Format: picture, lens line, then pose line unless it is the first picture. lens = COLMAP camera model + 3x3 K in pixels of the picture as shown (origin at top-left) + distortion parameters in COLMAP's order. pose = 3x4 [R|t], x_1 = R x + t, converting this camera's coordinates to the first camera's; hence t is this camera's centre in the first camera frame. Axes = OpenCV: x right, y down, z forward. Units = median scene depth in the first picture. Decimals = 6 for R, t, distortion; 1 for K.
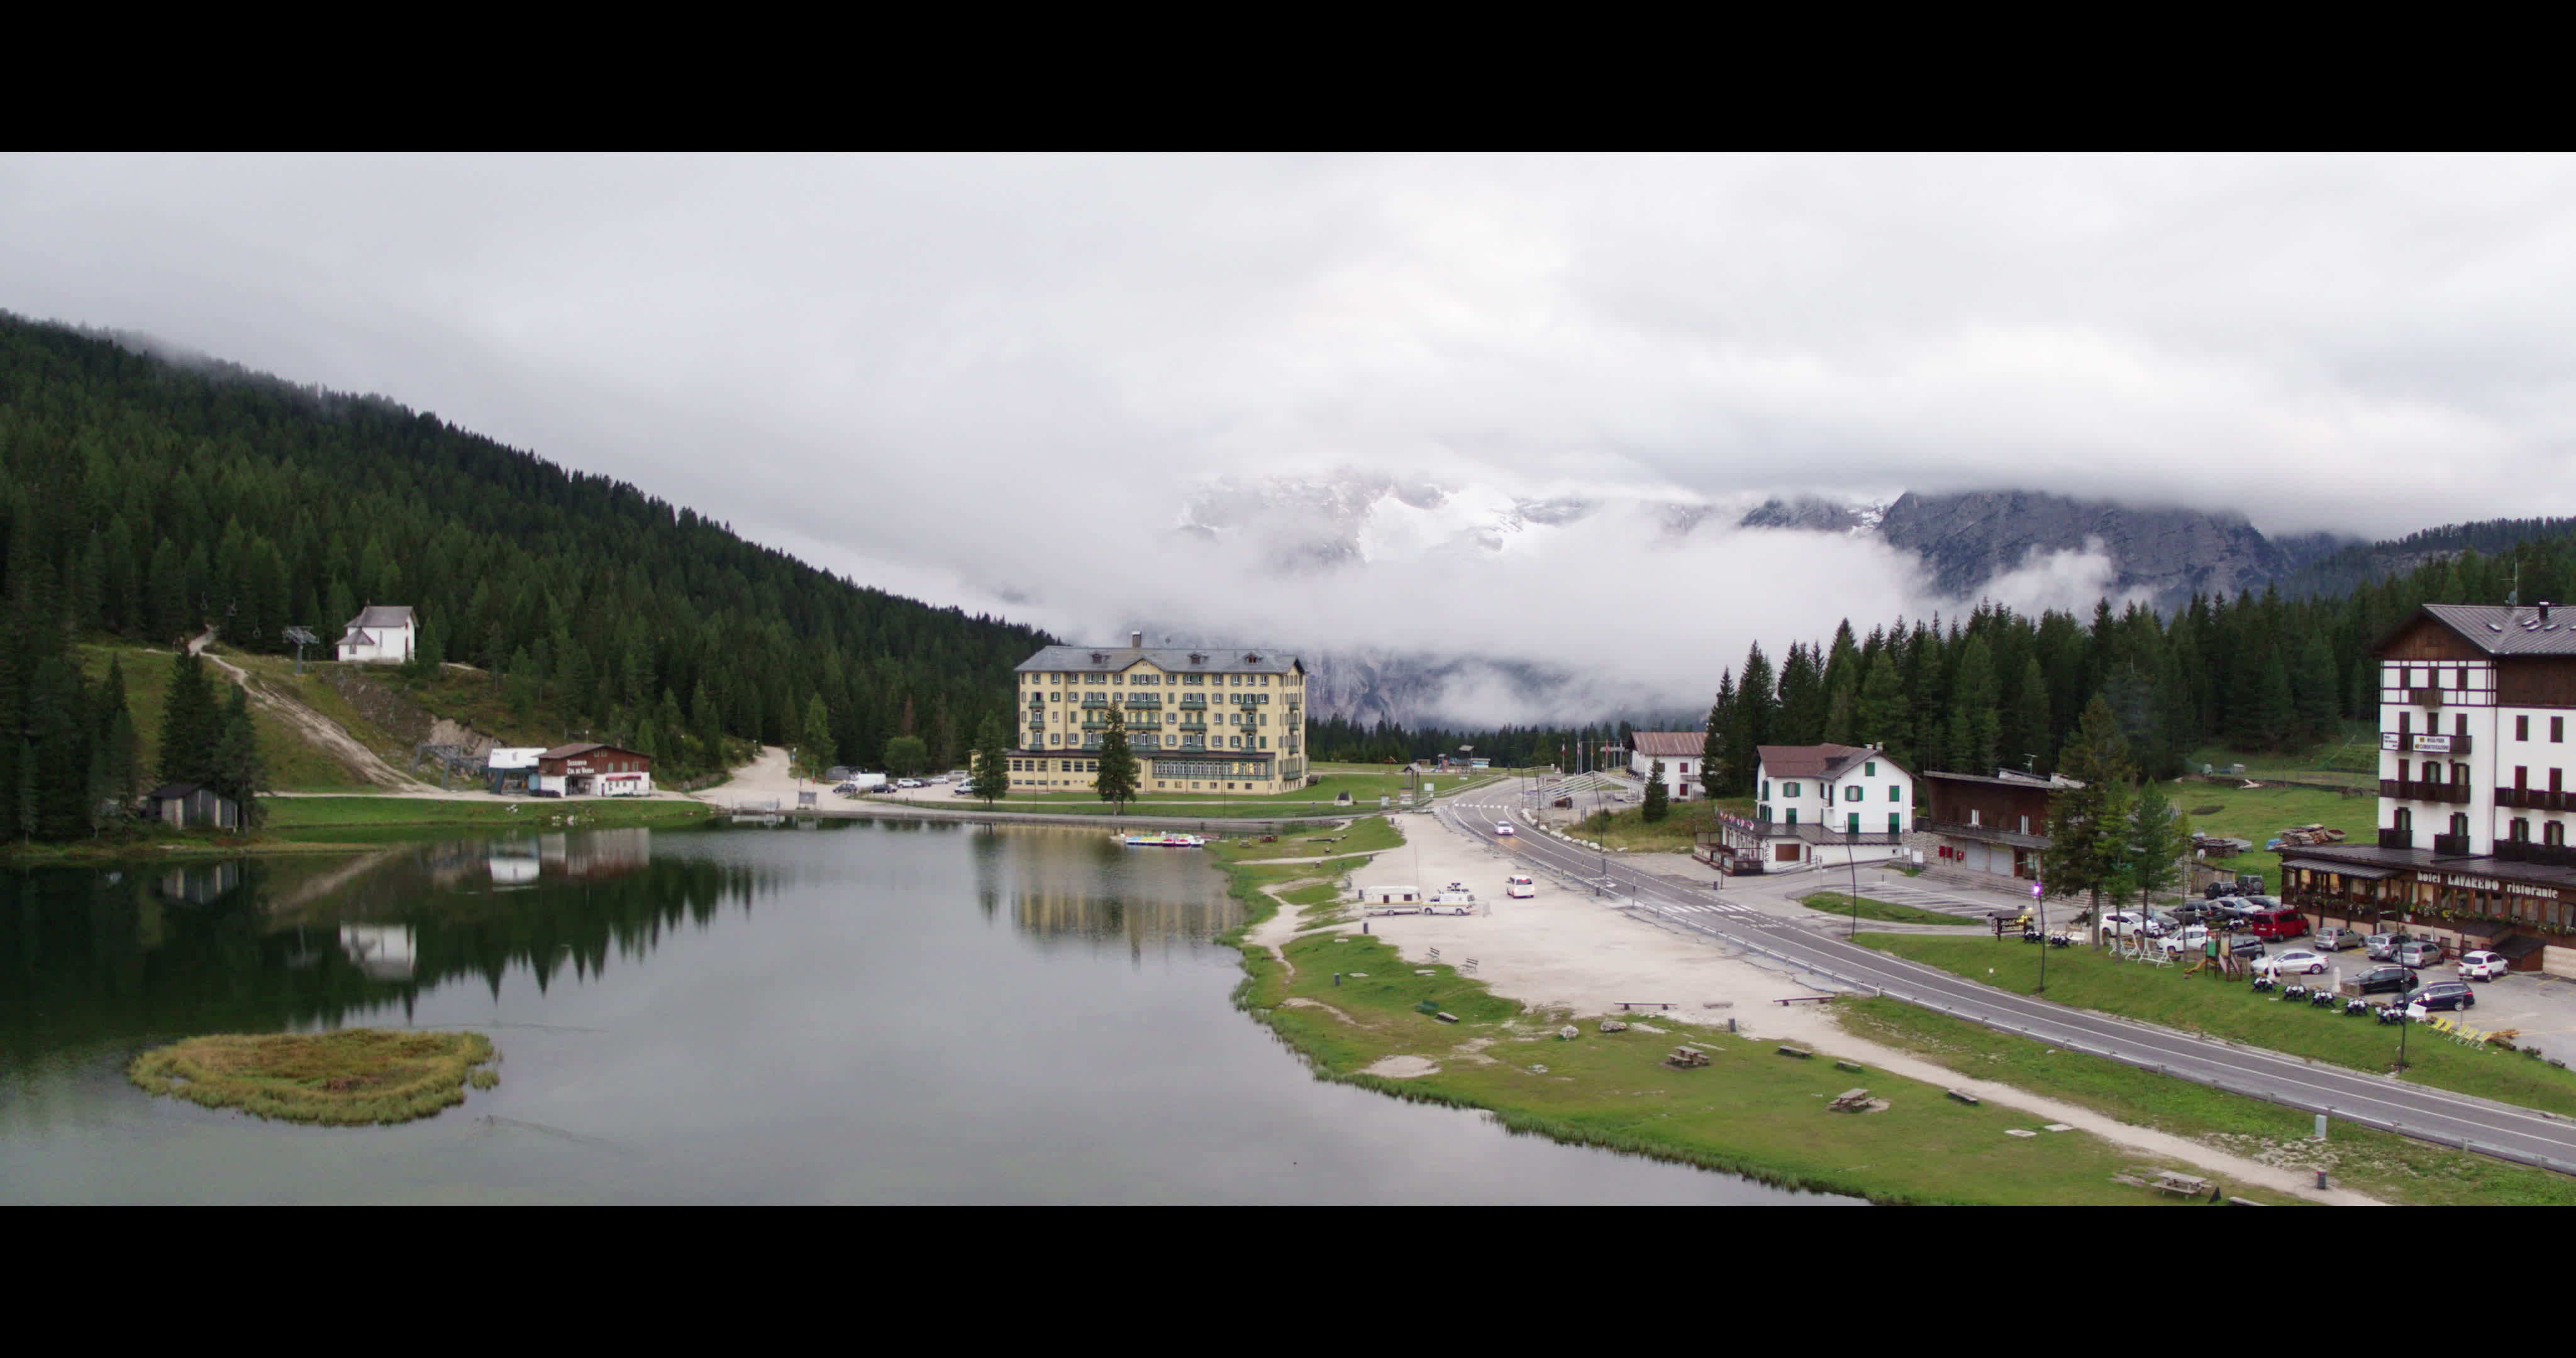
lens RADIAL K [[2215.2, 0, 1331.2], [0, 2215.2, 679.1], [0, 0, 1]] dist [-0.219840, 0.104034]
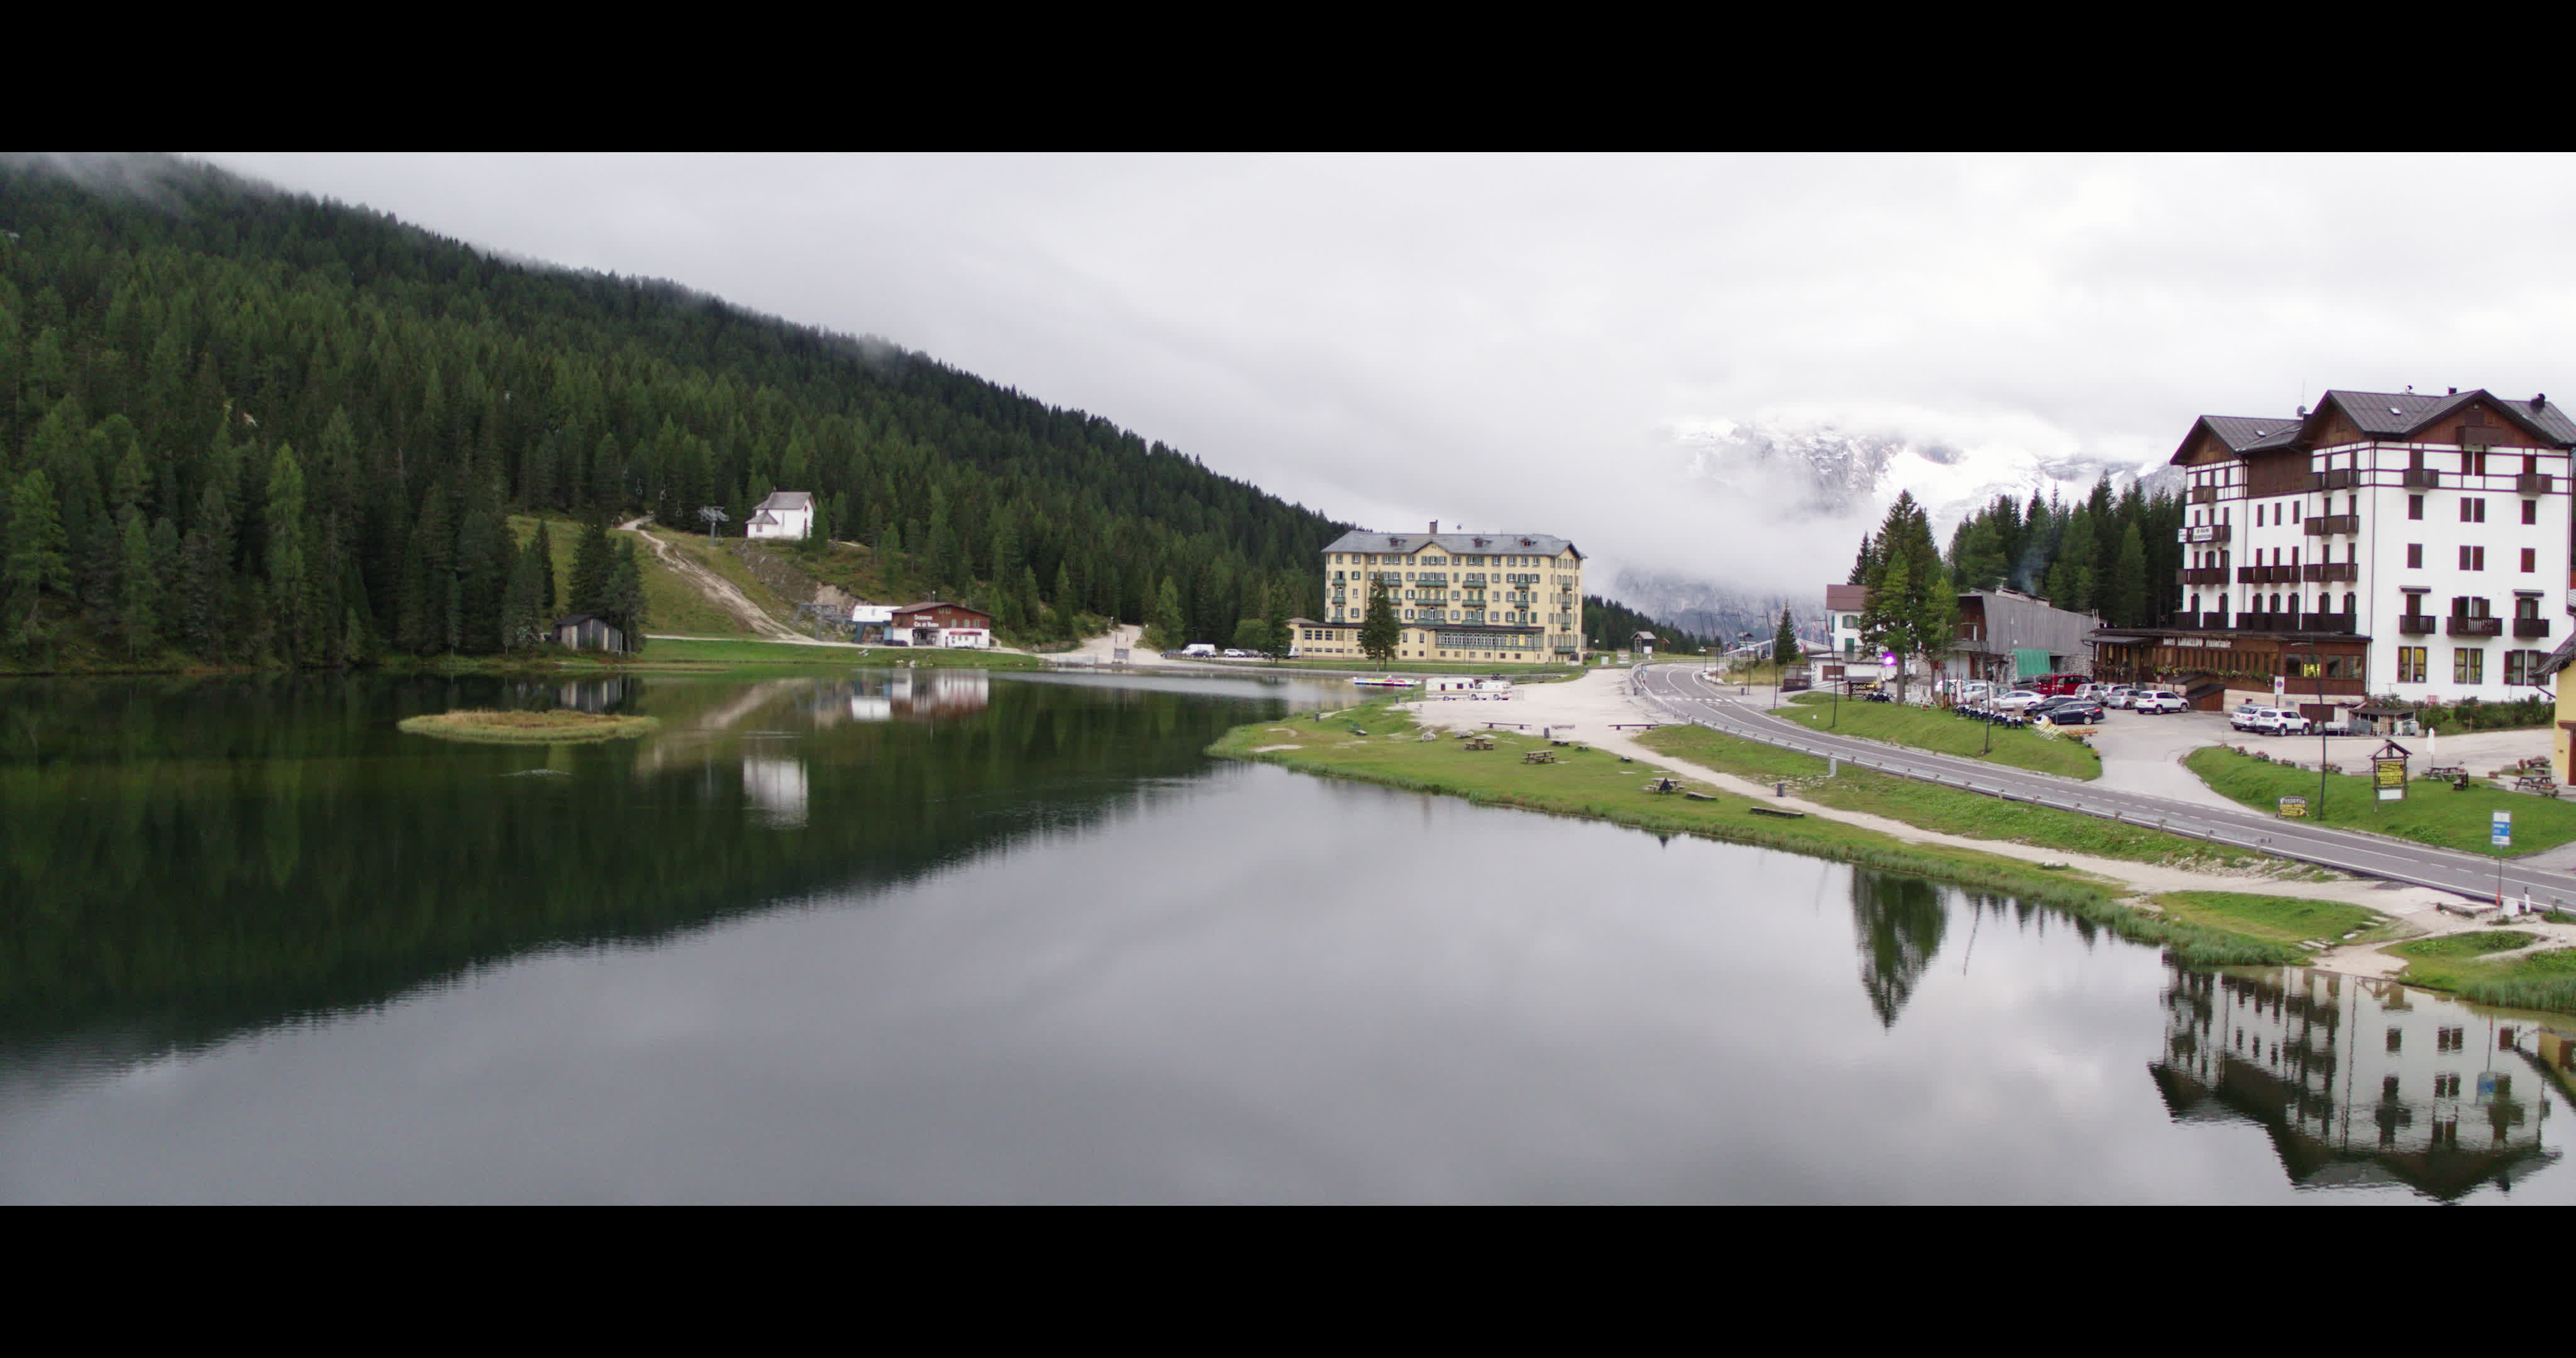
lens RADIAL K [[2215.2, 0, 1333.4], [0, 2215.2, 679.6], [0, 0, 1]] dist [-0.219840, 0.104034]
pose [[0.972233, 0.024134, -0.232765, 0.144281], [-0.019287, 0.999548, 0.023079, 0.039996], [0.233217, -0.017949, 0.972259, -0.109273]]
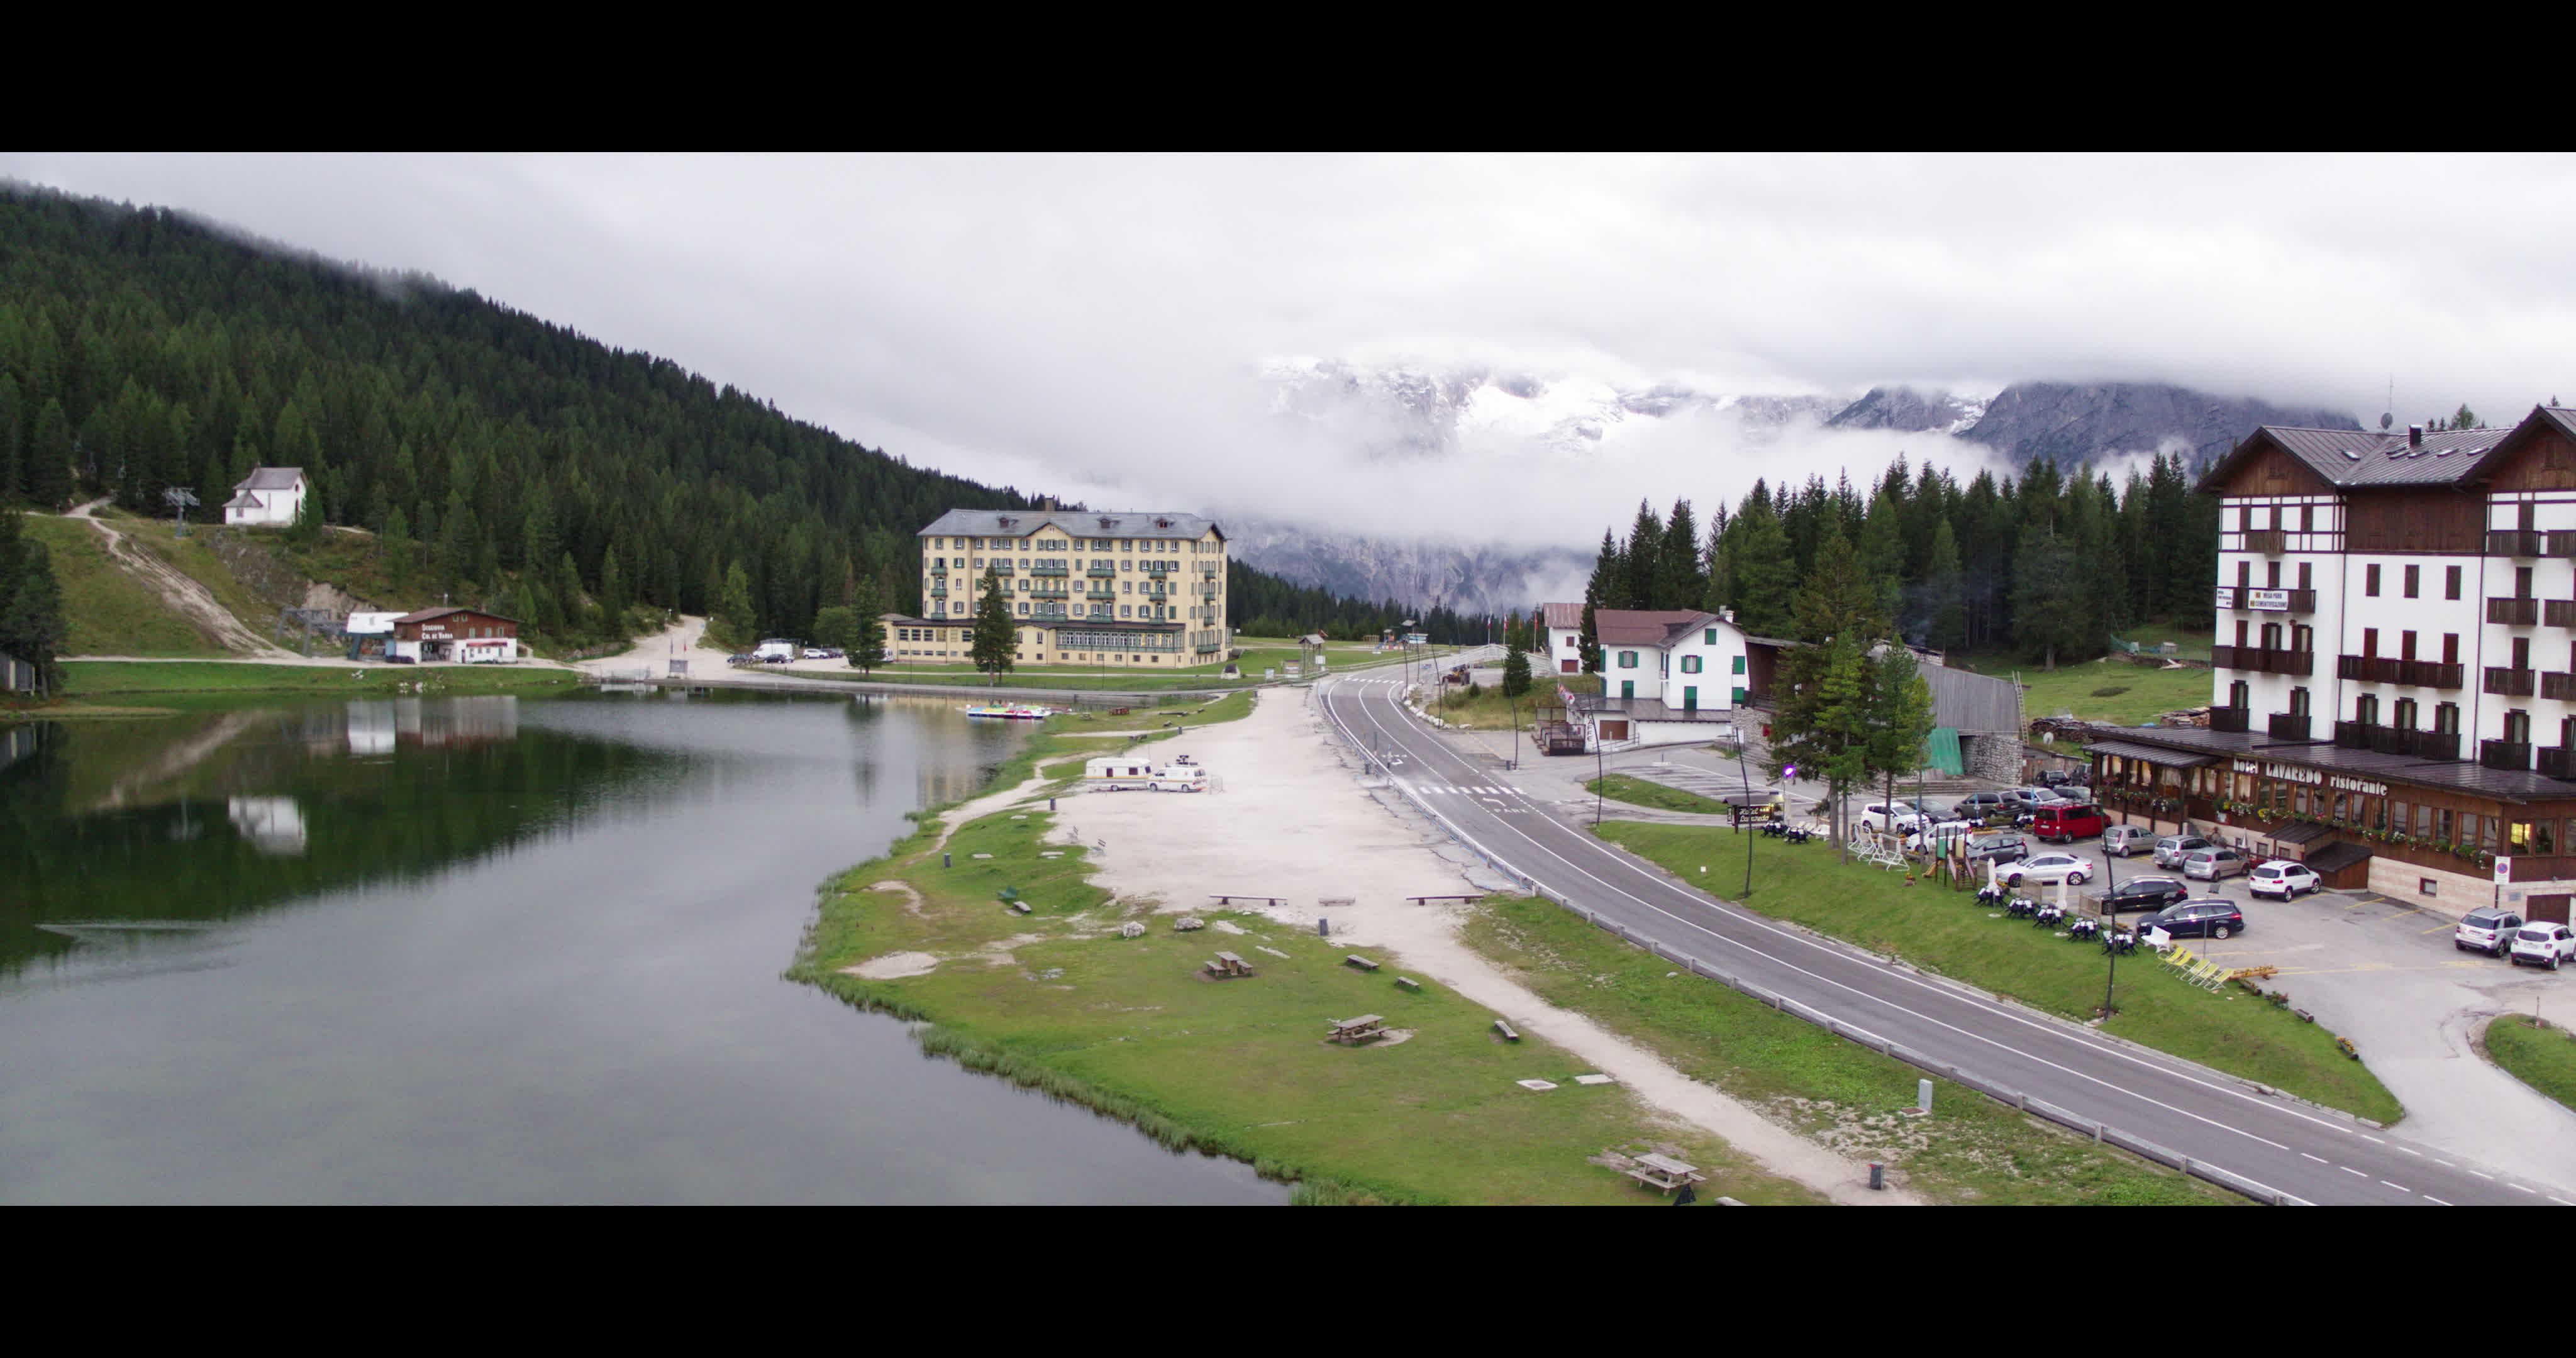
lens RADIAL K [[2215.2, 0, 1333.0], [0, 2215.2, 680.1], [0, 0, 1]] dist [-0.219840, 0.104034]
pose [[0.998861, 0.012305, -0.046090, 0.089427], [-0.009978, 0.998680, 0.050391, 0.010353], [0.046649, -0.049874, 0.997665, 0.076091]]
